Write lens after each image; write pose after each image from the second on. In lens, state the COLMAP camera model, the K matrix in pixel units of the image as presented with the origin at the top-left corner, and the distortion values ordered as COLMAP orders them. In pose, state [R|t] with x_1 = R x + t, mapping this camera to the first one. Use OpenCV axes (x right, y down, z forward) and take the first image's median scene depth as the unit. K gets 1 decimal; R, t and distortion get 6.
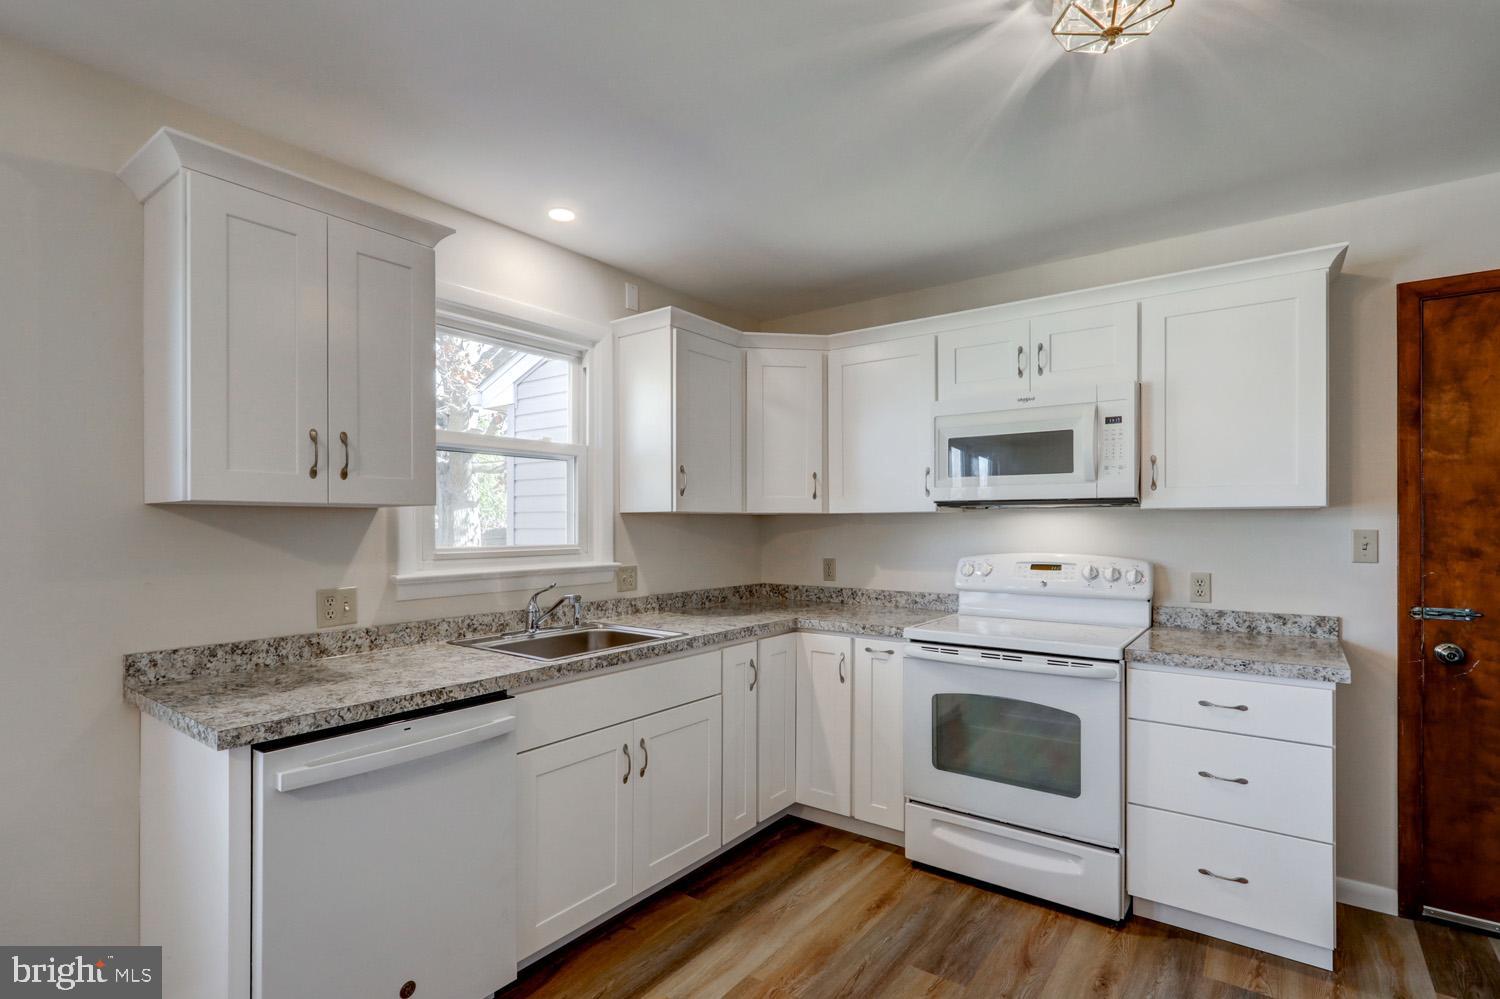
lens RADIAL K [[725.7, 0, 748.7], [0, 725.7, 523.1], [0, 0, 1]] dist [-0.002046, -0.000124]
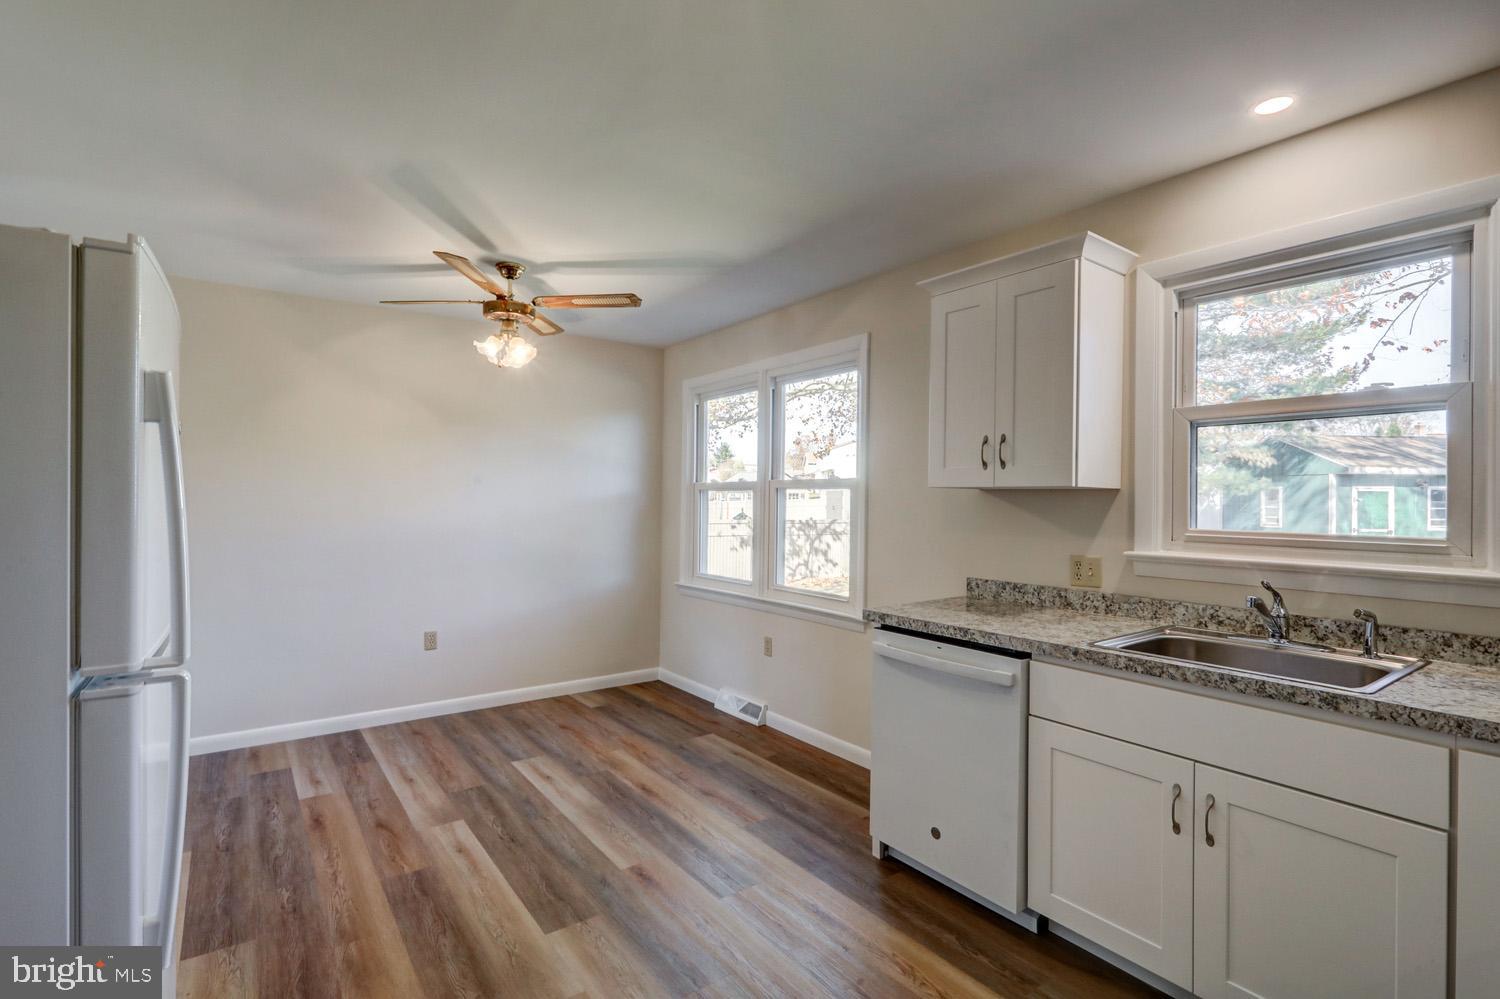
lens RADIAL K [[707.7, 0, 750.0], [0, 707.7, 499.5], [0, 0, 1]] dist [-0.003581, 0.000030]
pose [[-0.294643, -0.001078, -0.955607, 0.571398], [-0.010232, 0.999946, 0.002026, -0.000600], [0.955552, 0.010374, -0.294638, 0.638822]]
